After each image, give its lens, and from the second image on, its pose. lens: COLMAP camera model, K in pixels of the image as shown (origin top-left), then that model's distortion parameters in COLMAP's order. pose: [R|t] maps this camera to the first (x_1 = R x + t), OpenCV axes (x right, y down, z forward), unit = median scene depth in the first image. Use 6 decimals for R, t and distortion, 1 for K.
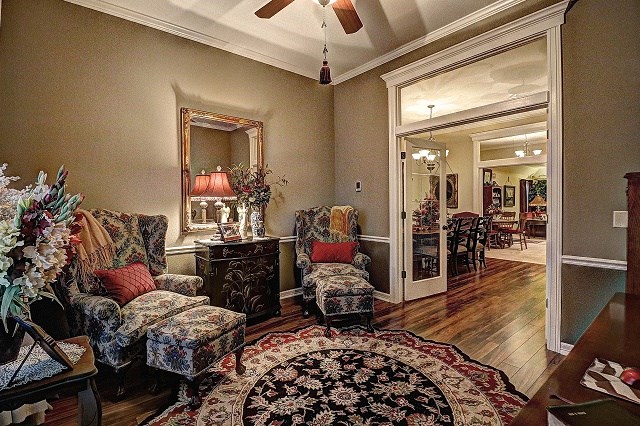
lens RADIAL K [[298.3, 0, 320.0], [0, 298.3, 213.0], [0, 0, 1]] dist [-0.004621, -0.001099]
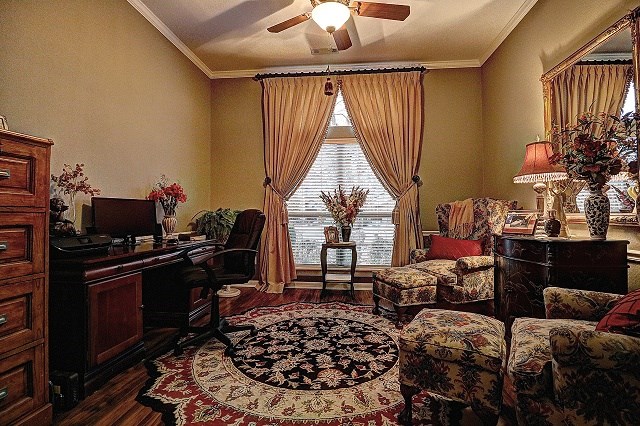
lens RADIAL K [[298.3, 0, 320.0], [0, 298.3, 213.0], [0, 0, 1]] dist [-0.004621, -0.001099]
pose [[-0.705661, 0.008554, -0.708498, 0.863337], [-0.013547, 0.999581, 0.025561, 0.047765], [0.708420, 0.027636, -0.705250, 1.720816]]
